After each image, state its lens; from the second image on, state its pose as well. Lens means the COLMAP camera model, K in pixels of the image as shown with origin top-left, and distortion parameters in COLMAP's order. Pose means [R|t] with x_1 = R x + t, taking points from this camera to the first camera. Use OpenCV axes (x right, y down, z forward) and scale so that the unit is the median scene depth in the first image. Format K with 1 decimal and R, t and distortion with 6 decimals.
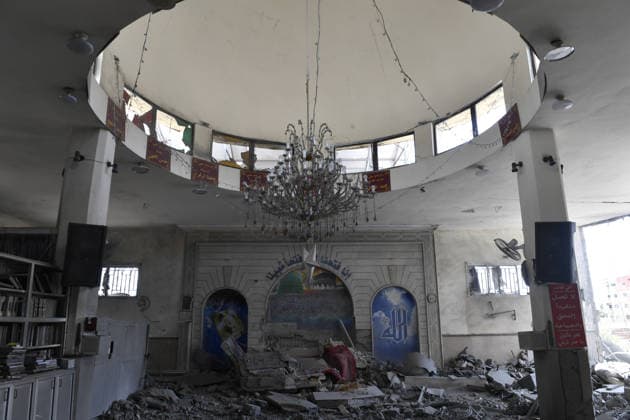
lens RADIAL K [[433.4, 0, 318.1], [0, 433.4, 209.3], [0, 0, 1]] dist [-0.042454, -0.006199]
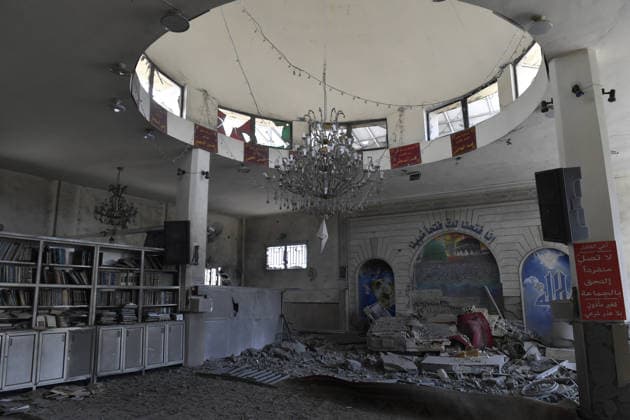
lens RADIAL K [[433.4, 0, 318.1], [0, 433.4, 209.3], [0, 0, 1]] dist [-0.042454, -0.006199]
pose [[0.834003, -0.098508, -0.542896, 0.345776], [0.137011, 0.990090, 0.030825, 0.009687], [0.534479, -0.100091, 0.839234, 0.029384]]
